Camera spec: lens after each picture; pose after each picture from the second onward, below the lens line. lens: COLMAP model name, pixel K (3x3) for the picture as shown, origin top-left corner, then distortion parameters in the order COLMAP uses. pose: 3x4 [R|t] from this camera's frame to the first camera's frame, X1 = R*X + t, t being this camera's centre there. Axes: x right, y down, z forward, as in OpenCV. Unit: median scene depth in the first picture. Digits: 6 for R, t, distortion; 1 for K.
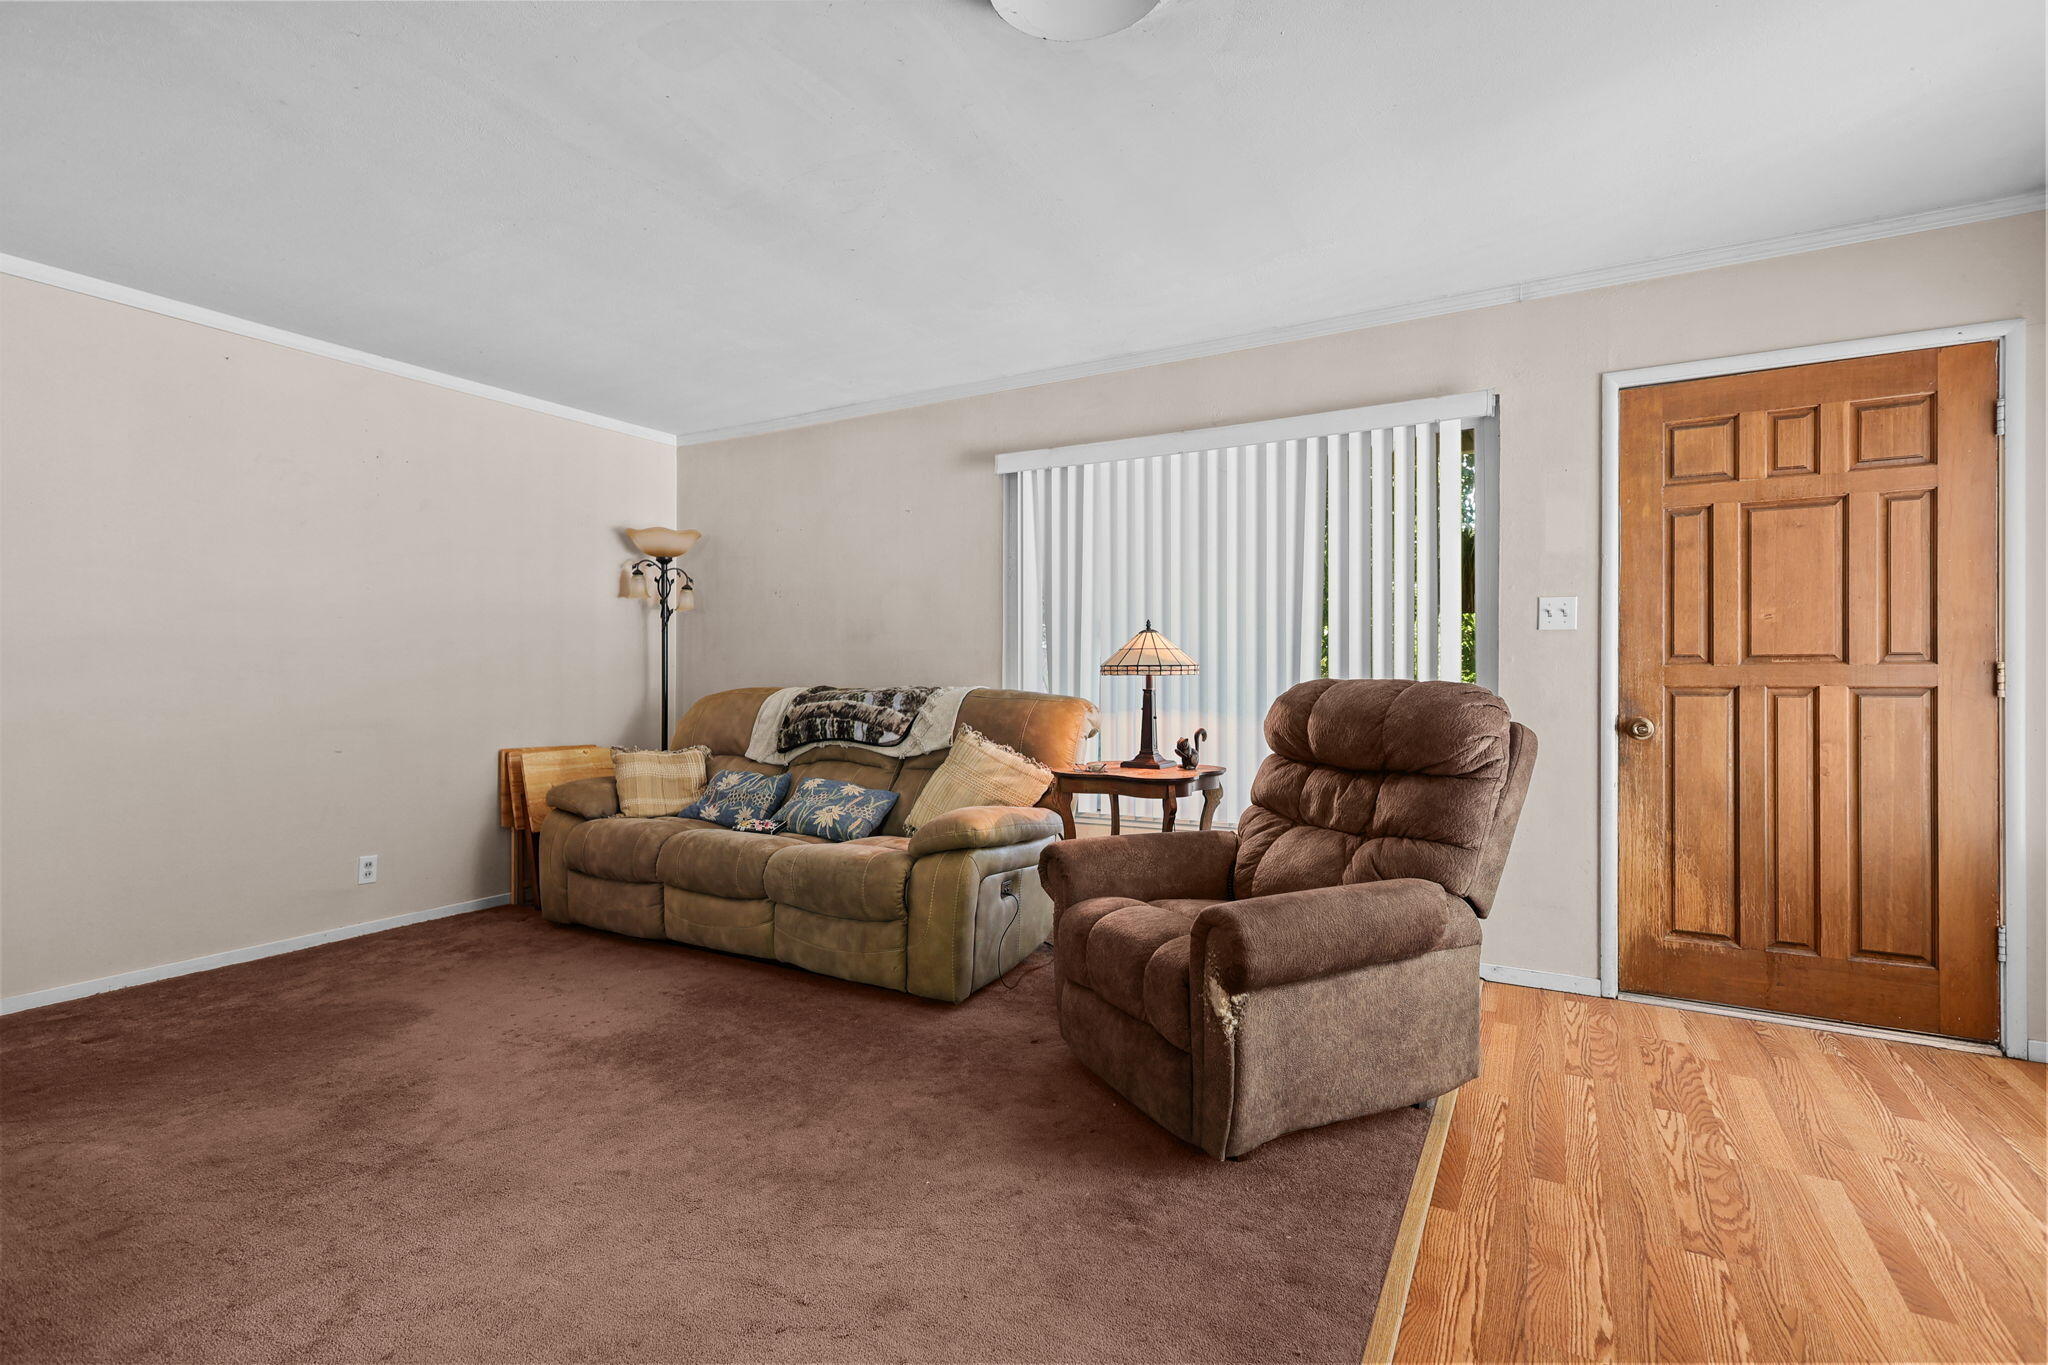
lens RADIAL K [[951.7, 0, 1025.2], [0, 951.7, 681.3], [0, 0, 1]] dist [0.004740, 0.000636]
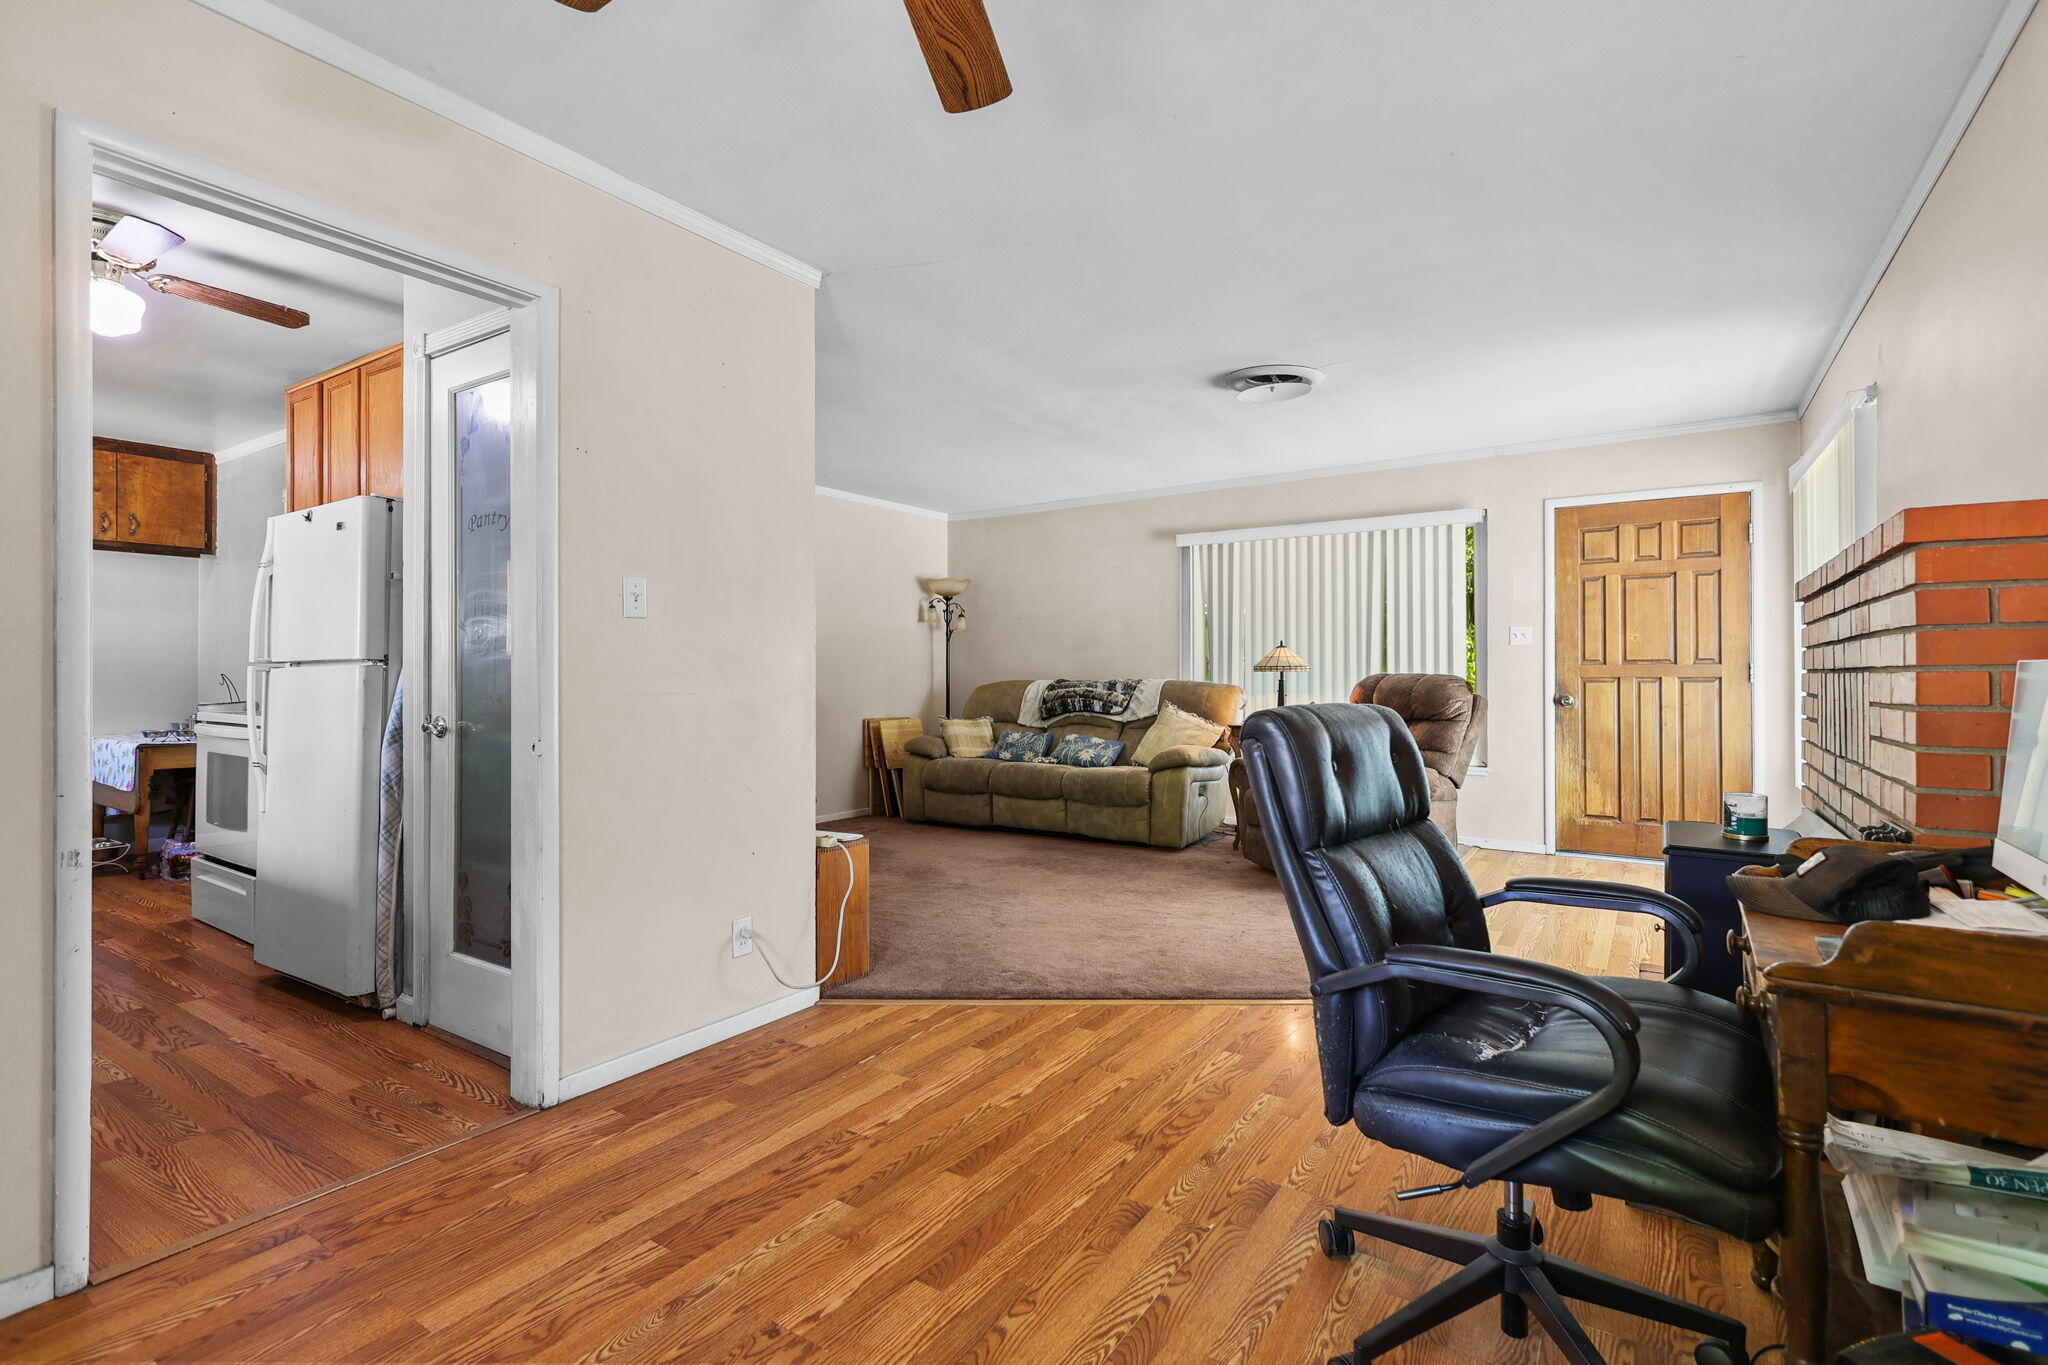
lens RADIAL K [[951.7, 0, 1021.3], [0, 951.7, 674.7], [0, 0, 1]] dist [0.004740, 0.000636]
pose [[0.996931, -0.002381, -0.078247, -0.210674], [0.002045, 0.999988, -0.004371, 0.005891], [0.078256, 0.004197, 0.996924, -0.788710]]
